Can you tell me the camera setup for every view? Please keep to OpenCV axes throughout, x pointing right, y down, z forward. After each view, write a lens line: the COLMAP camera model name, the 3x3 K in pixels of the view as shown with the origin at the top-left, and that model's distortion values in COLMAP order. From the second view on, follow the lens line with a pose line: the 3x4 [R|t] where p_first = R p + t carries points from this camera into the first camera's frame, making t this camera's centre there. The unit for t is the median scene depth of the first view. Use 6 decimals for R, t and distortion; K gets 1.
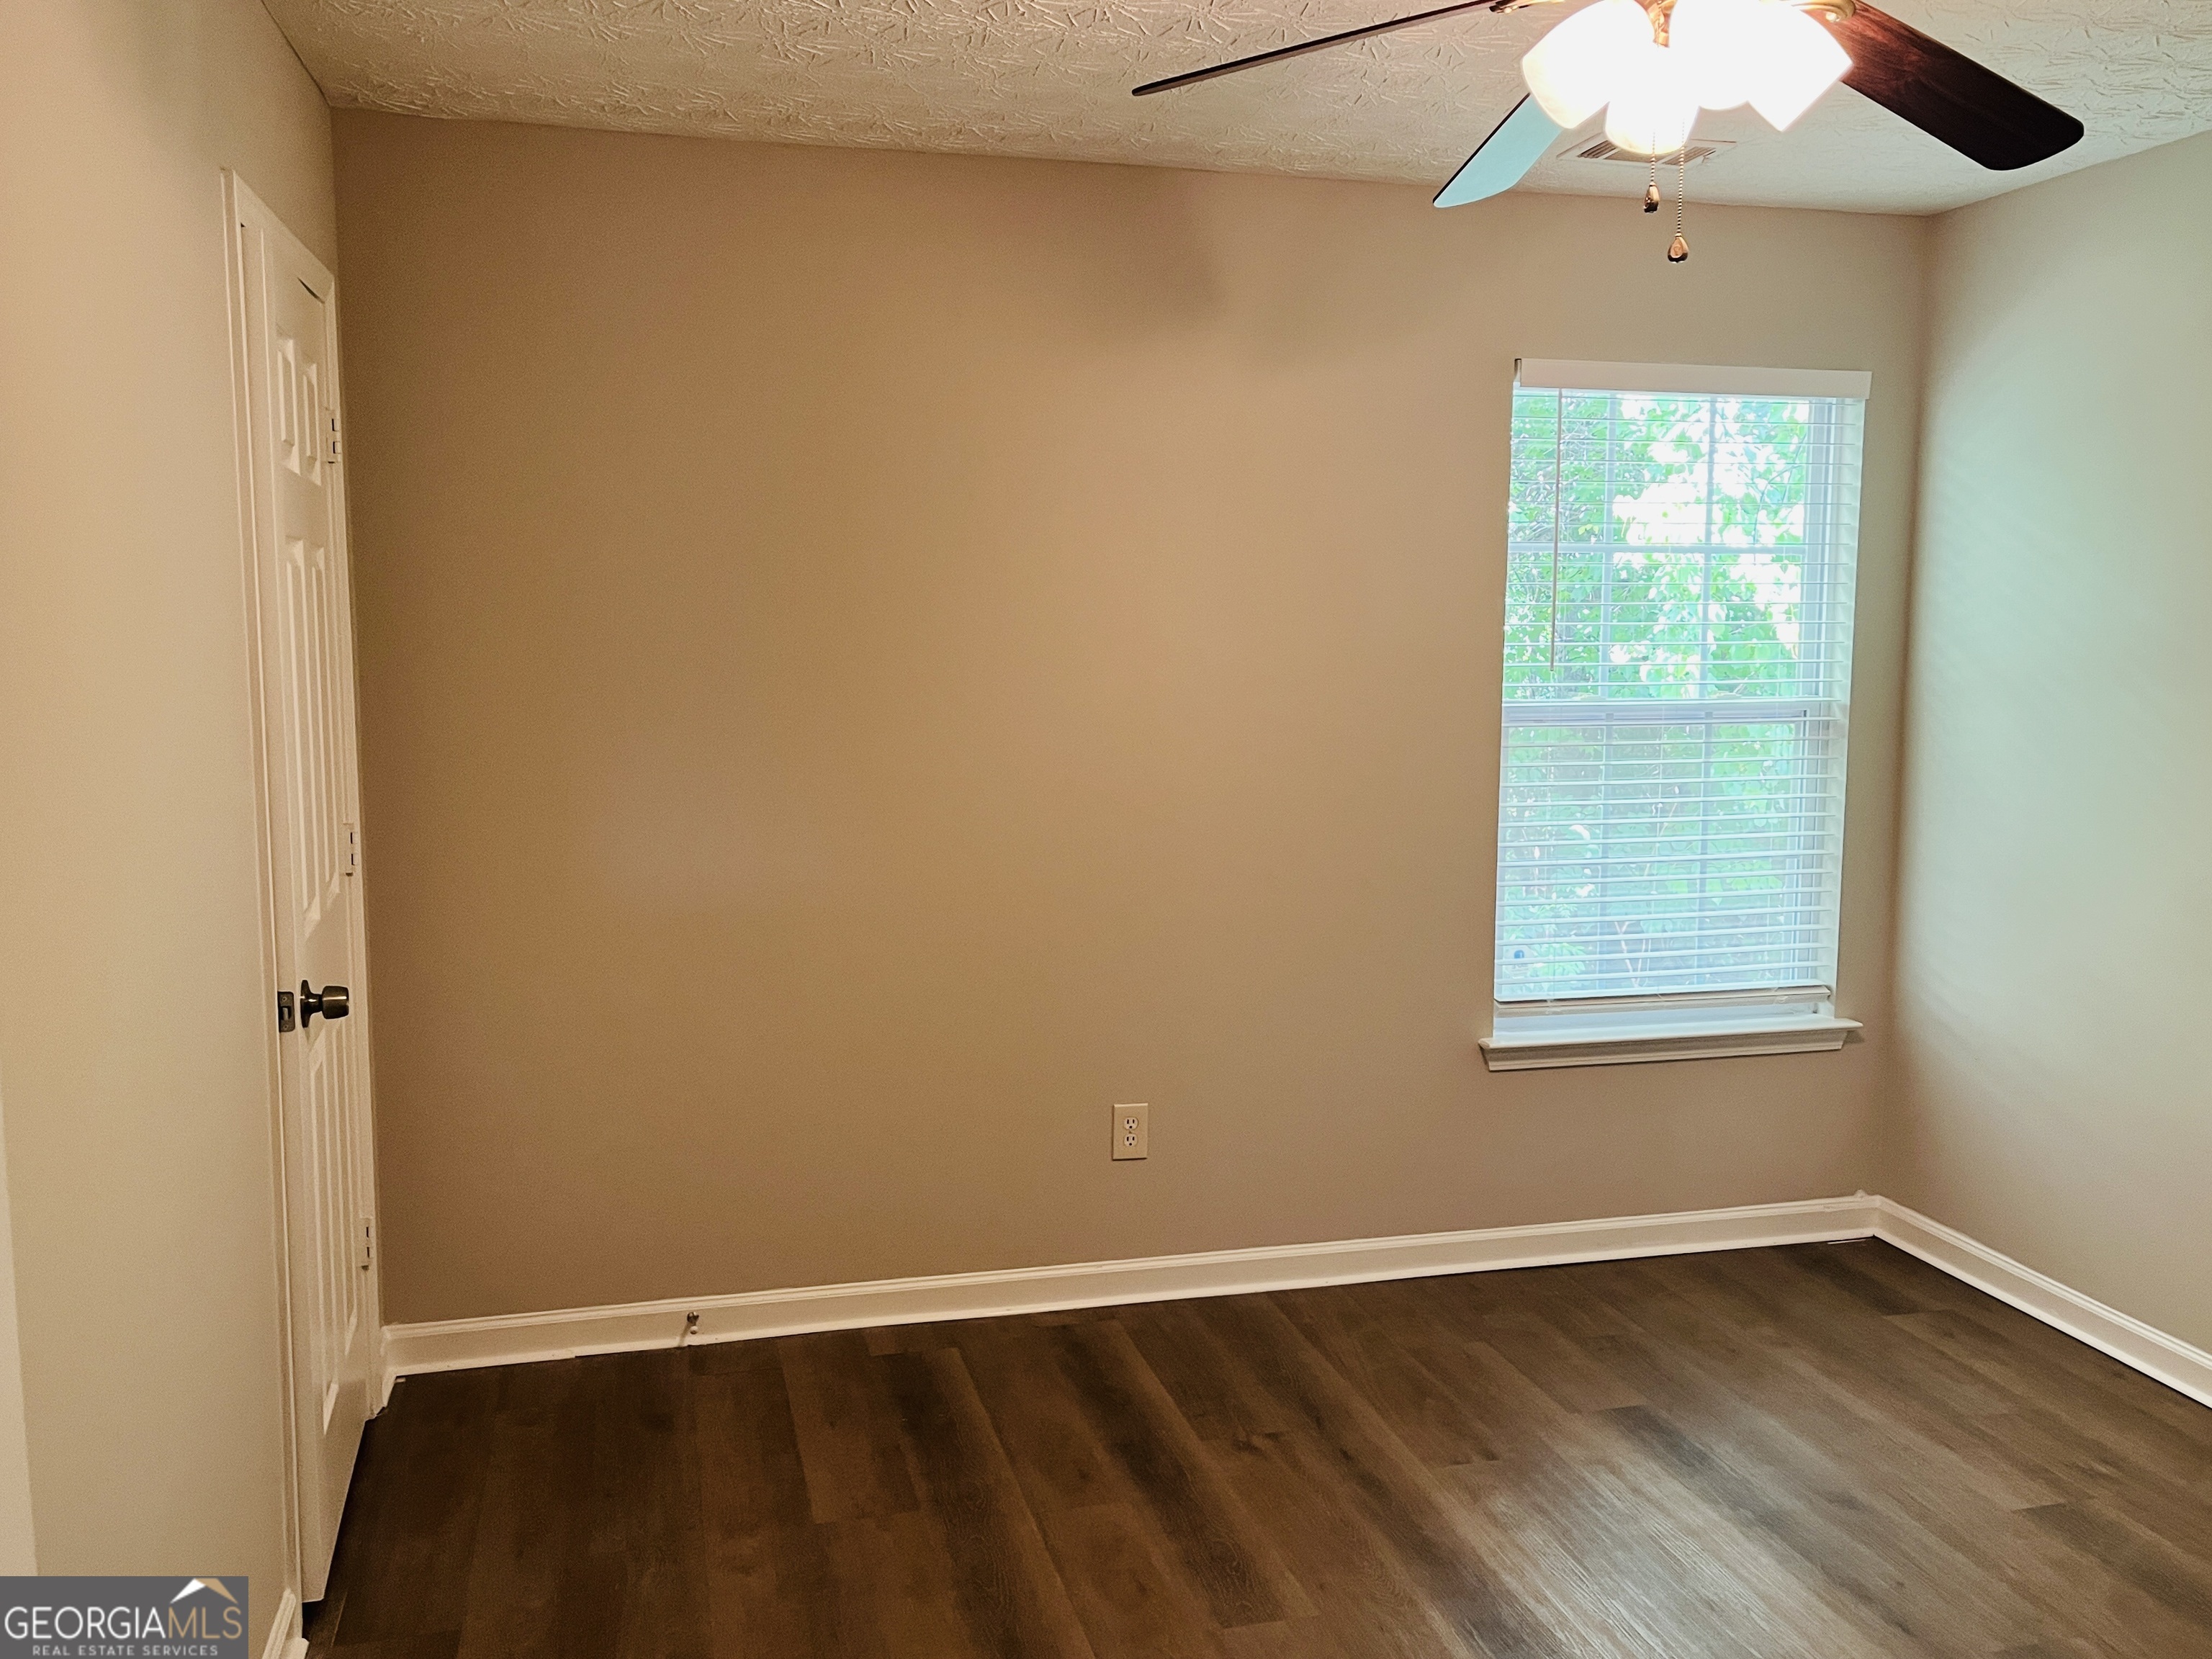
lens RADIAL K [[1835.1, 0, 1119.6], [0, 1835.1, 830.9], [0, 0, 1]] dist [0.083546, -0.095872]
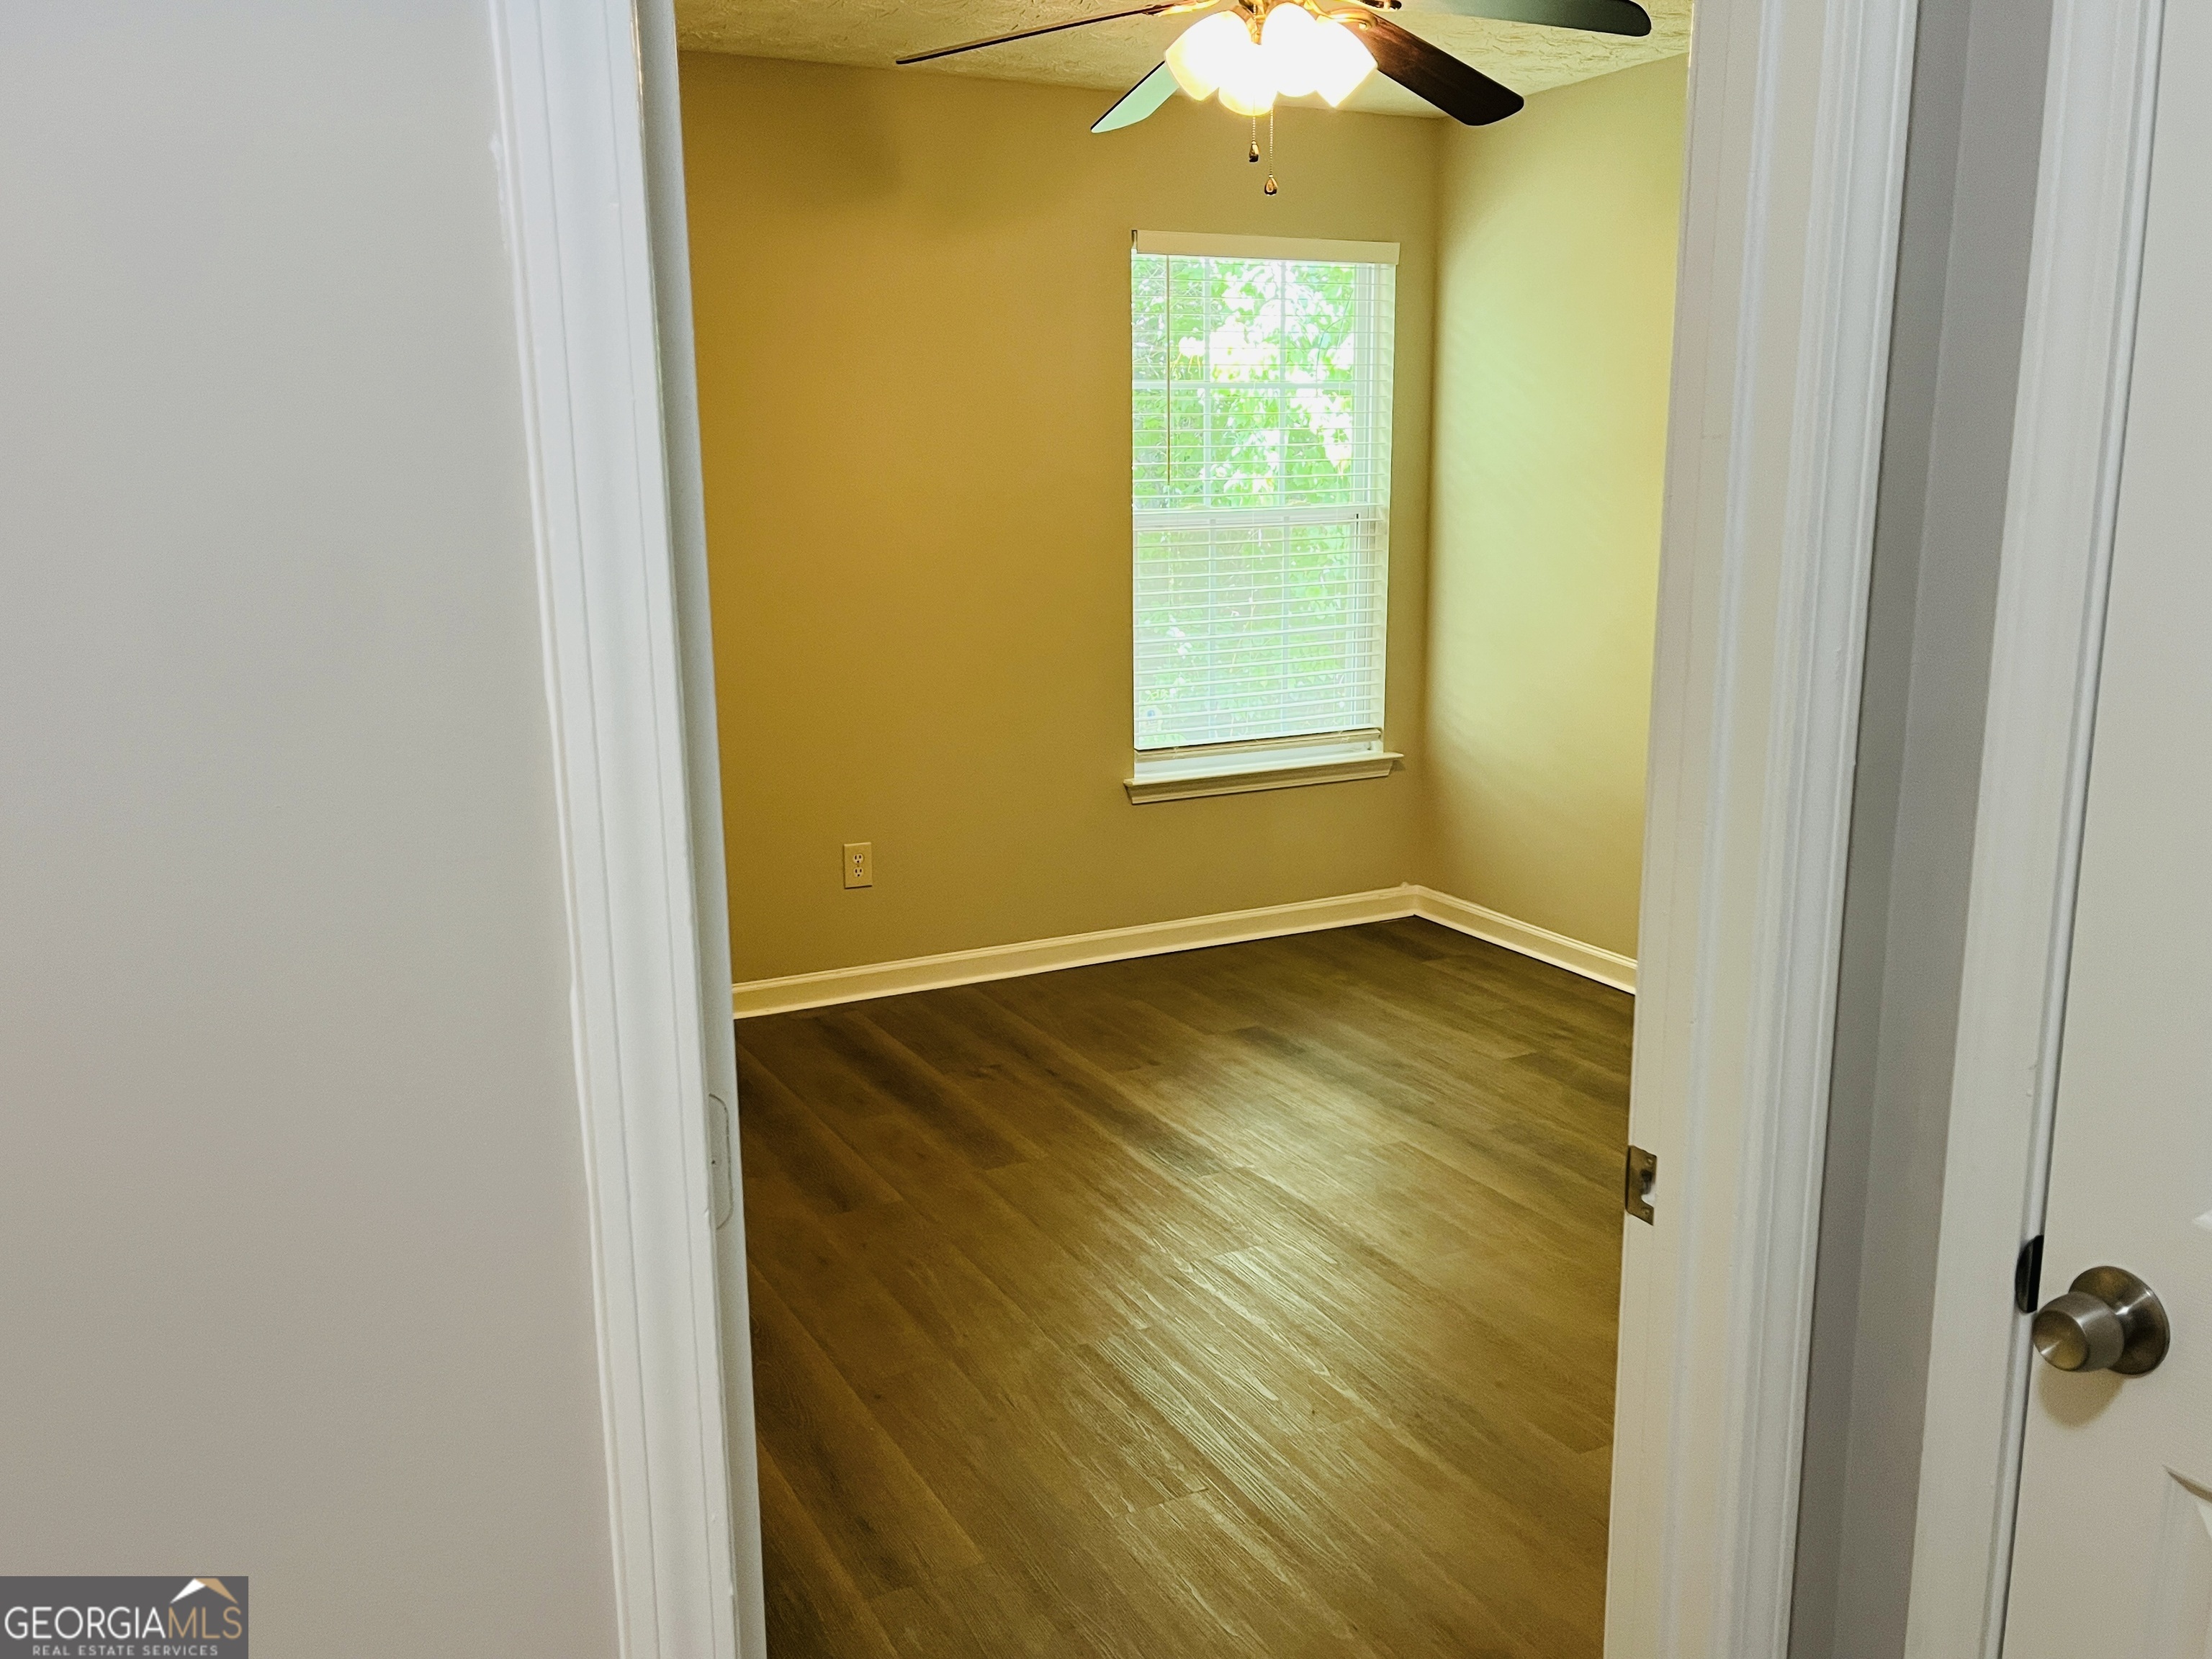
lens RADIAL K [[1835.1, 0, 1108.1], [0, 1835.1, 839.3], [0, 0, 1]] dist [0.083546, -0.095872]
pose [[0.975115, -0.059134, 0.213666, -0.102909], [0.038884, 0.994450, 0.097765, 0.033865], [-0.218261, -0.087024, 0.972003, -0.271137]]
